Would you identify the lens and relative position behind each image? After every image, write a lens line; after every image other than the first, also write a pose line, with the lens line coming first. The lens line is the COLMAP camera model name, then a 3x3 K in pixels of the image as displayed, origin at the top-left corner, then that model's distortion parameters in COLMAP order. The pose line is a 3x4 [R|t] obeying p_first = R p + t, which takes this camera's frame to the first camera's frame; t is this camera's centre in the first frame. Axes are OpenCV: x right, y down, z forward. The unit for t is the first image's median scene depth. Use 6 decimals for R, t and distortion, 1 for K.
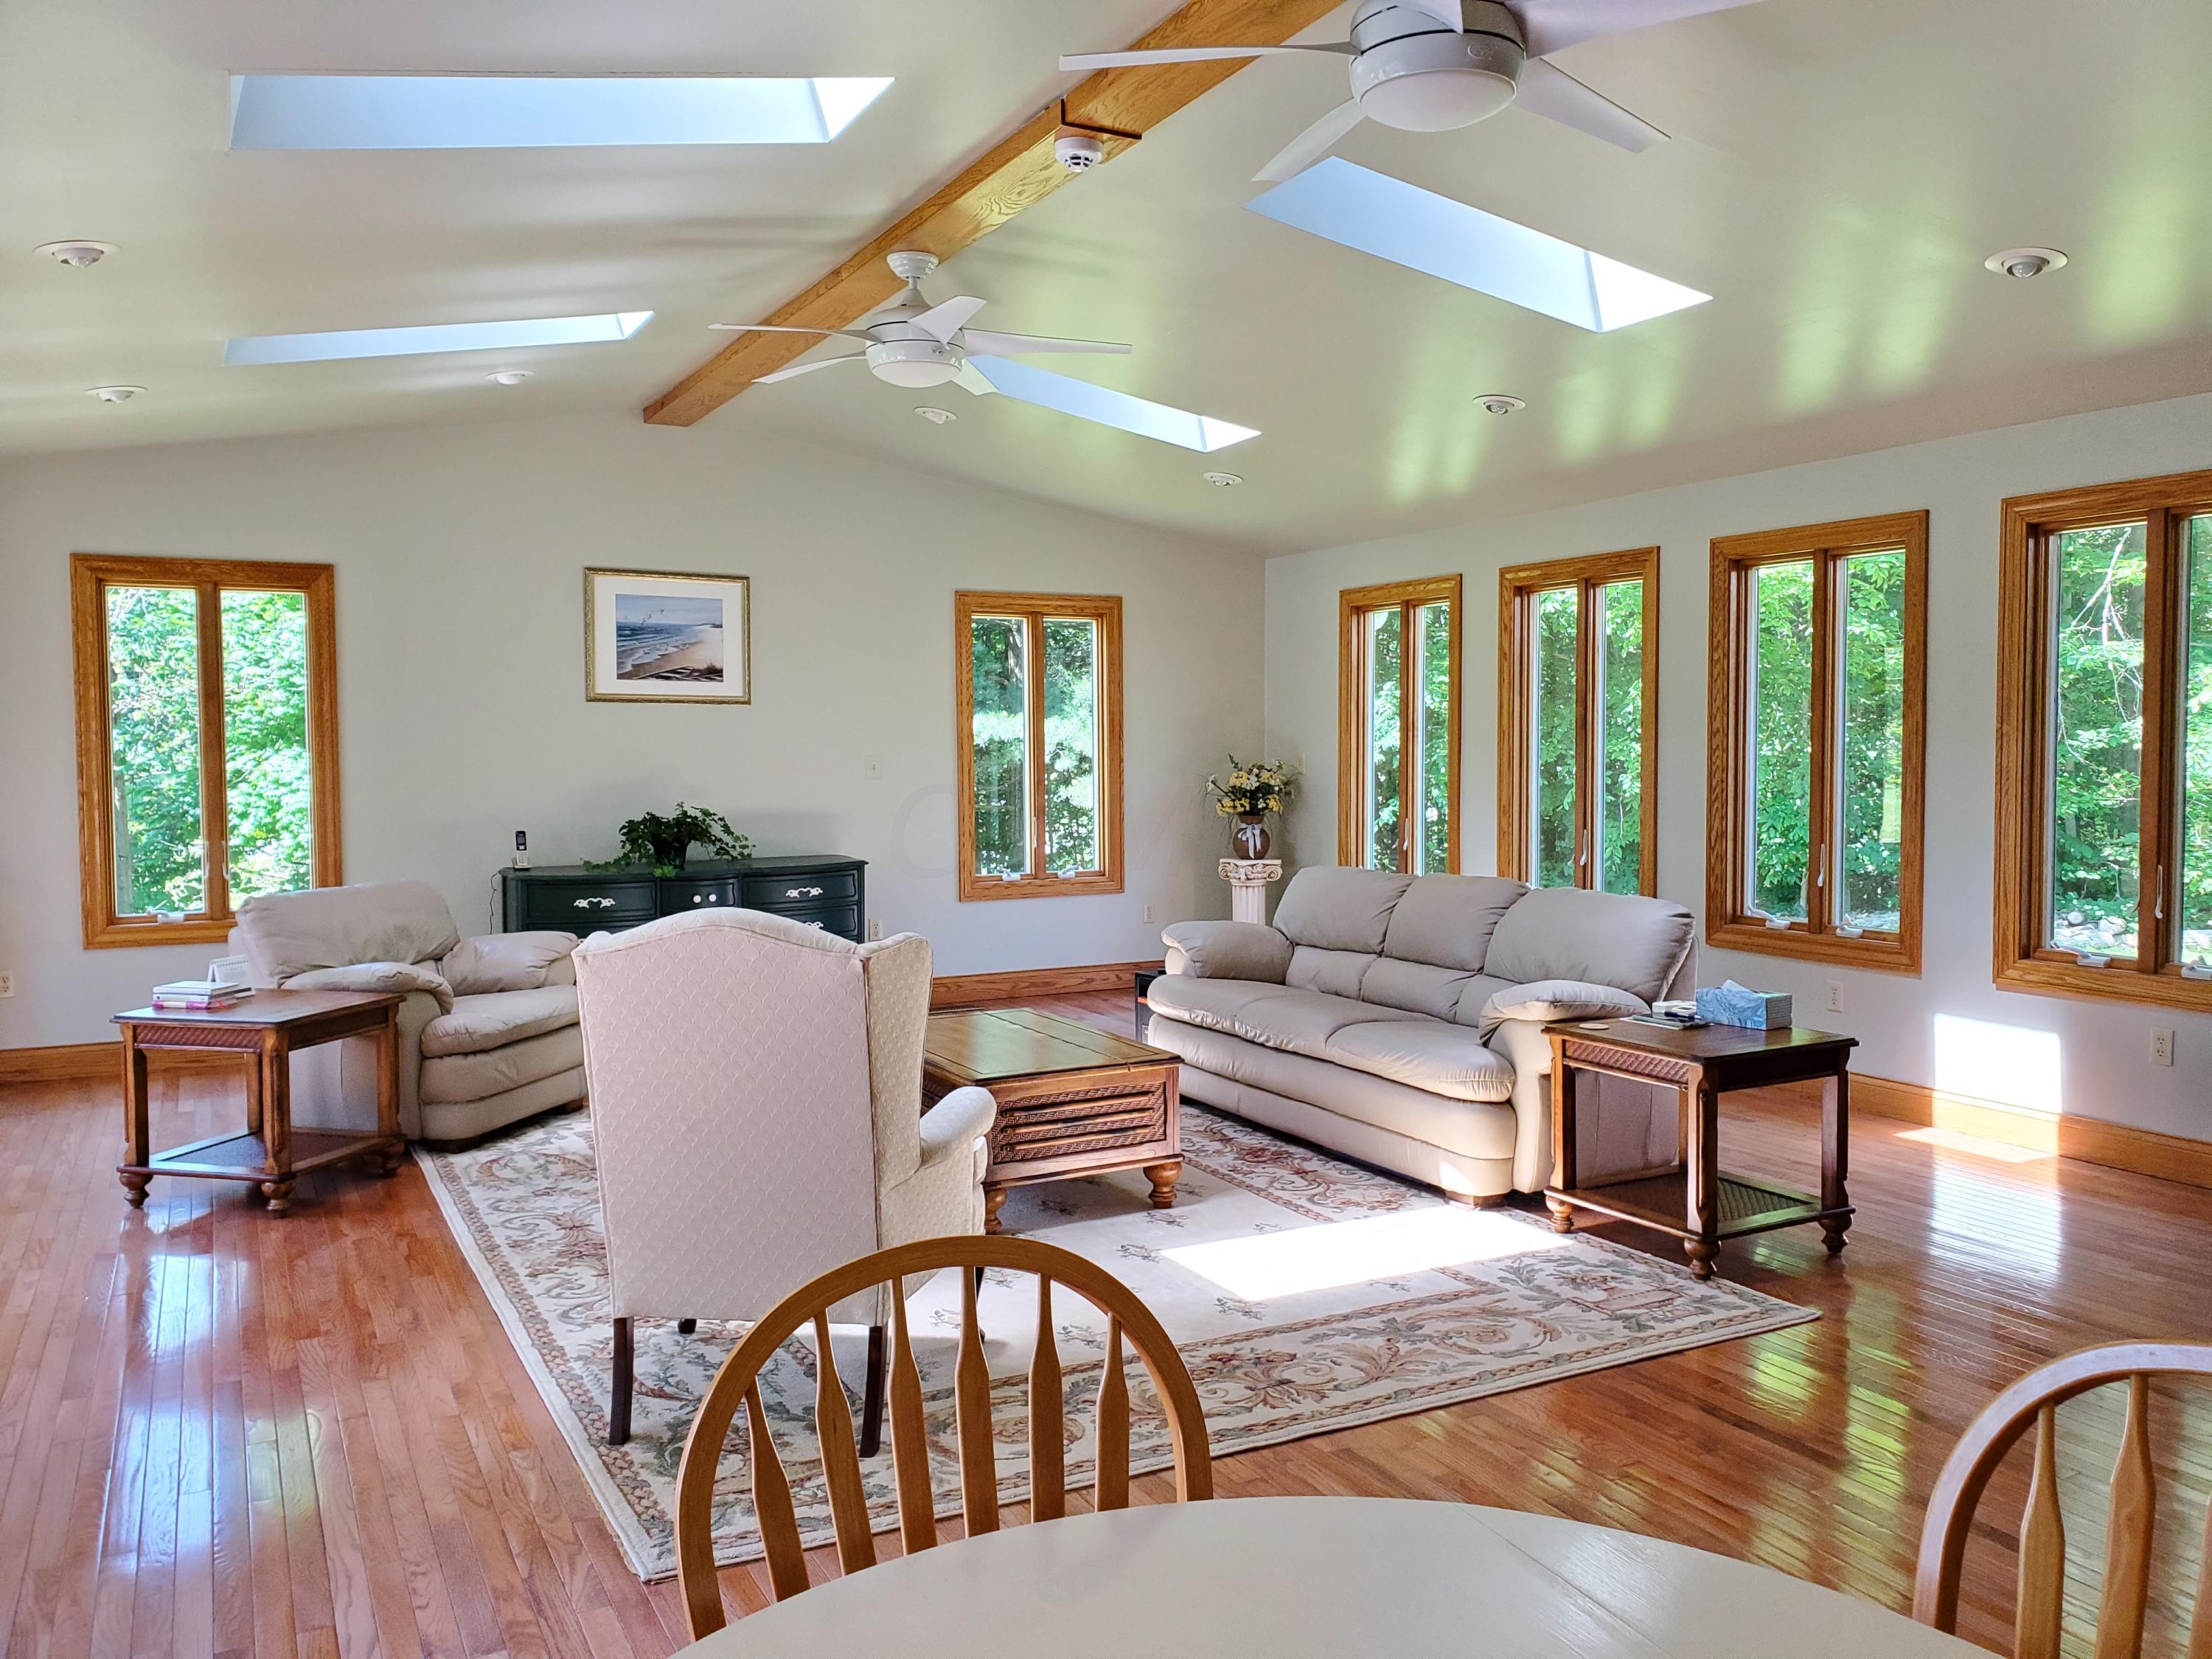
lens RADIAL K [[1659.6, 0, 1092.2], [0, 1659.6, 830.7], [0, 0, 1]] dist [0.085278, -0.203197]
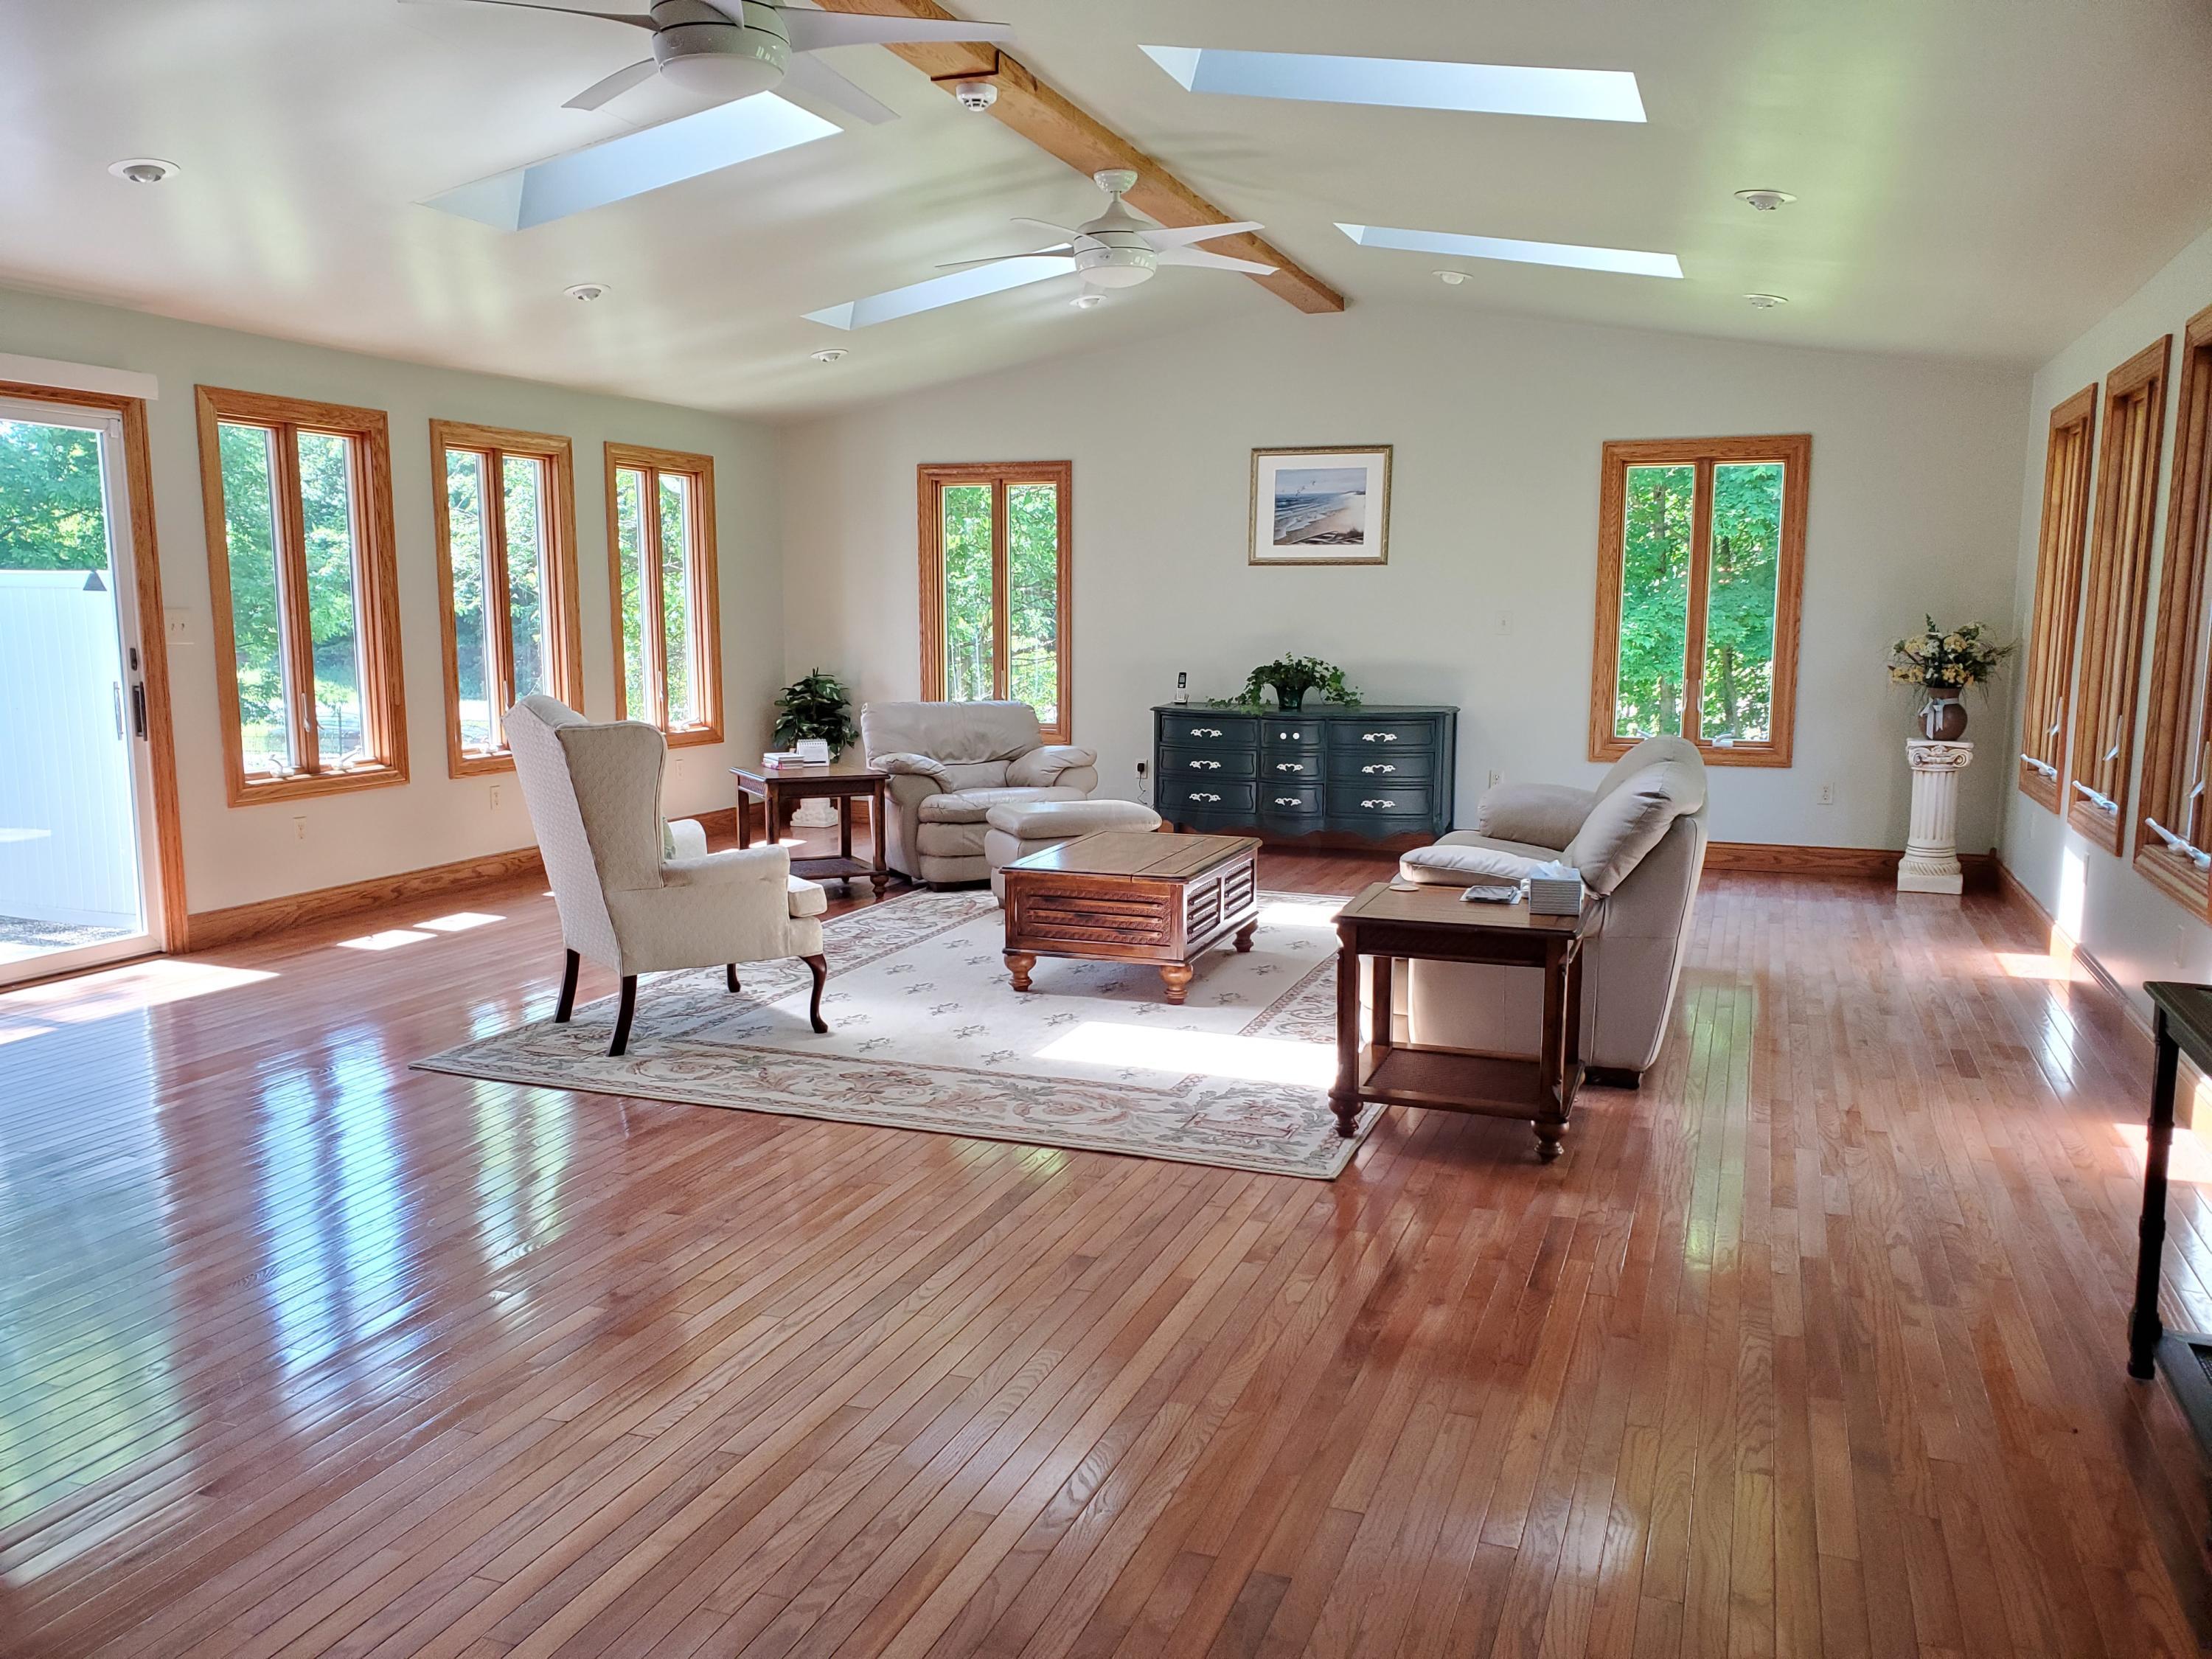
lens RADIAL K [[1659.6, 0, 1092.2], [0, 1659.6, 830.7], [0, 0, 1]] dist [0.085278, -0.203197]
pose [[0.663099, 0.103304, -0.741369, 0.793475], [-0.047075, 0.994226, 0.096433, 0.002232], [0.747050, -0.029045, 0.664133, 0.200067]]
